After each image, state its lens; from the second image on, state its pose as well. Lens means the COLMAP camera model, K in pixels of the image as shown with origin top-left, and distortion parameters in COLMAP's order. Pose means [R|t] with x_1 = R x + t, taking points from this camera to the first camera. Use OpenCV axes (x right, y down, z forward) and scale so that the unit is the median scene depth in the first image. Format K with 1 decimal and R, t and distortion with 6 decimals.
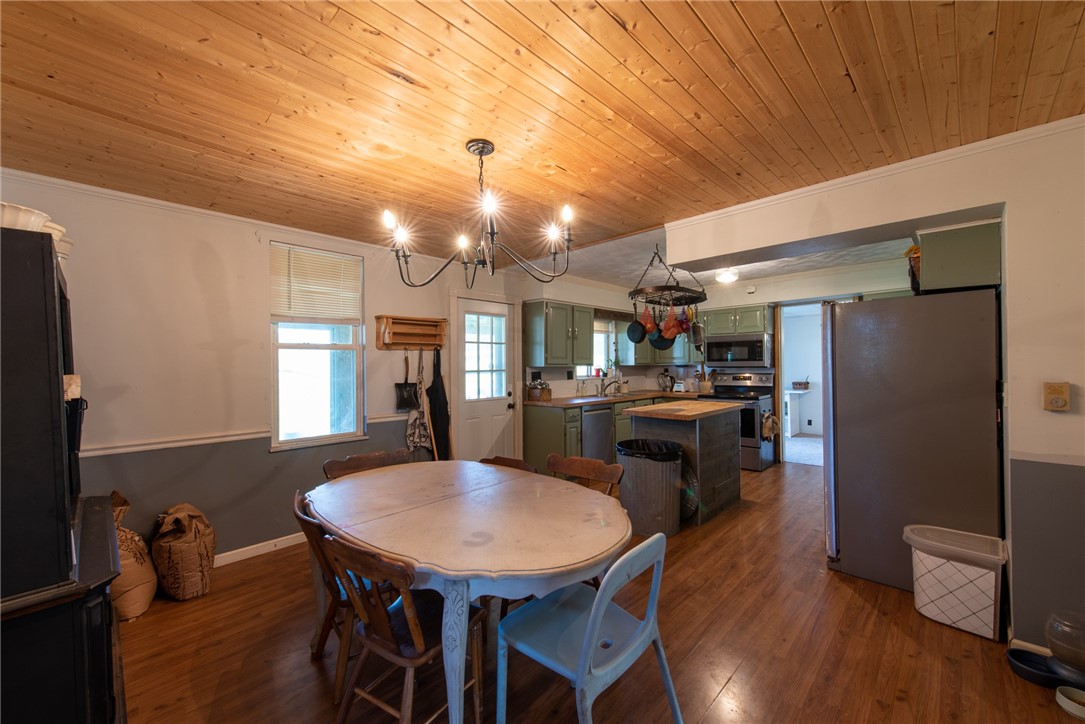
lens RADIAL K [[423.8, 0, 544.4], [0, 423.8, 365.6], [0, 0, 1]] dist [0.011871, -0.000662]
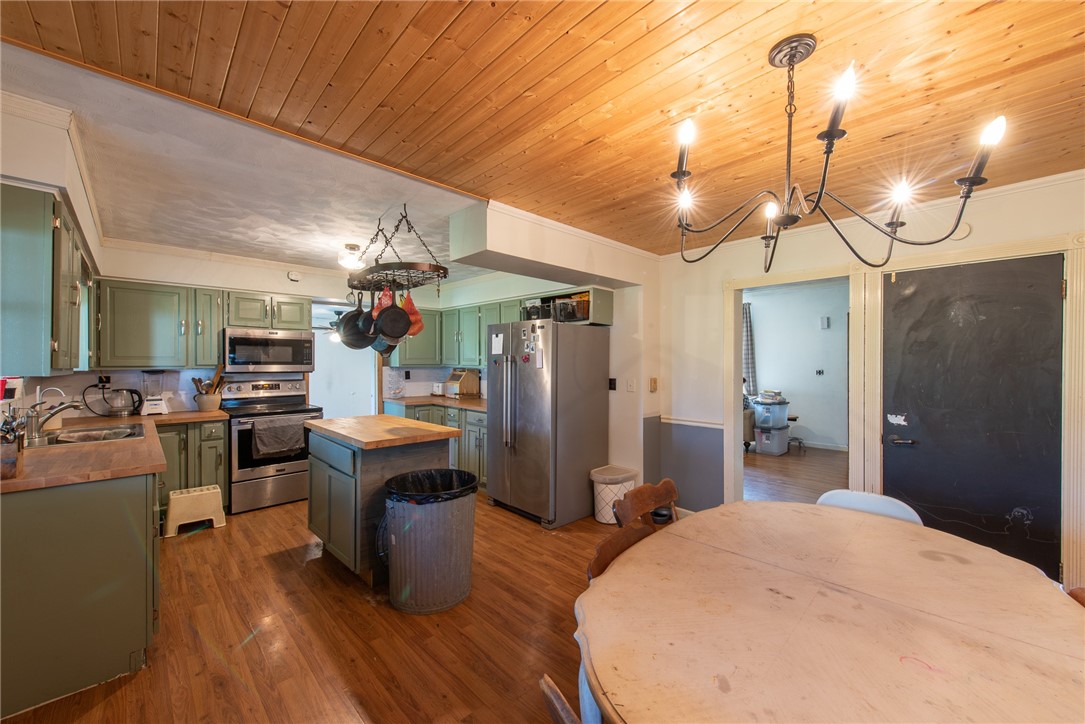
lens RADIAL K [[420.4, 0, 545.9], [0, 420.4, 365.8], [0, 0, 1]] dist [0.008720, -0.003441]
pose [[0.032836, 0.006166, 0.999442, -0.335660], [0.001816, 0.999979, -0.006229, -0.003224], [-0.999459, 0.002020, 0.032824, 0.552730]]
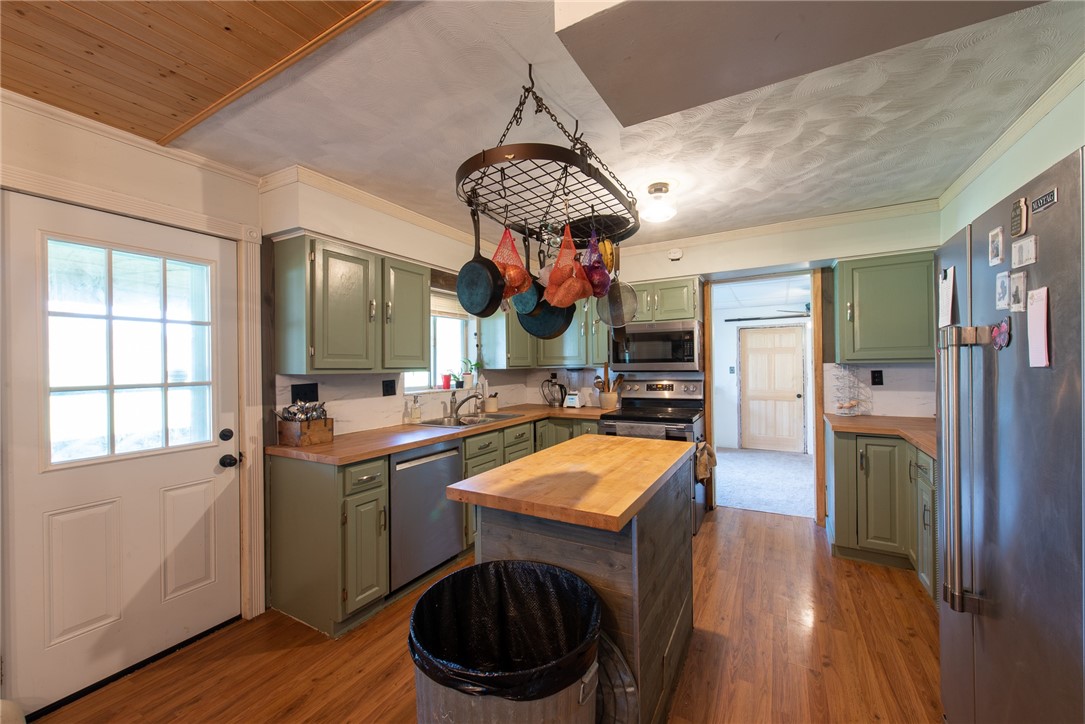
lens RADIAL K [[420.4, 0, 545.9], [0, 420.4, 365.8], [0, 0, 1]] dist [0.008720, -0.003441]
pose [[0.965959, -0.003351, 0.258675, 0.132726], [0.004087, 0.999989, -0.002308, -0.004853], [-0.258664, 0.003287, 0.965962, 0.465050]]
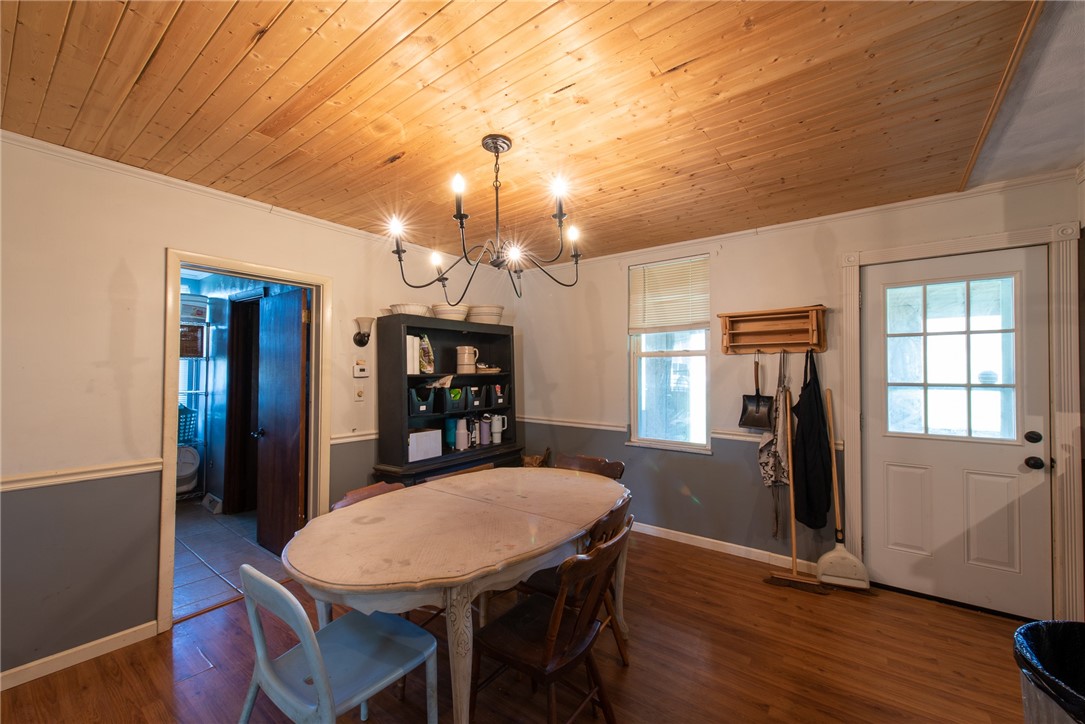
lens RADIAL K [[430.8, 0, 546.3], [0, 430.8, 365.2], [0, 0, 1]] dist [0.007817, -0.000212]
pose [[0.118693, -0.006177, -0.992912, 0.329185], [-0.006535, 0.999954, -0.007002, -0.005258], [0.992910, 0.007320, 0.118647, 0.403312]]
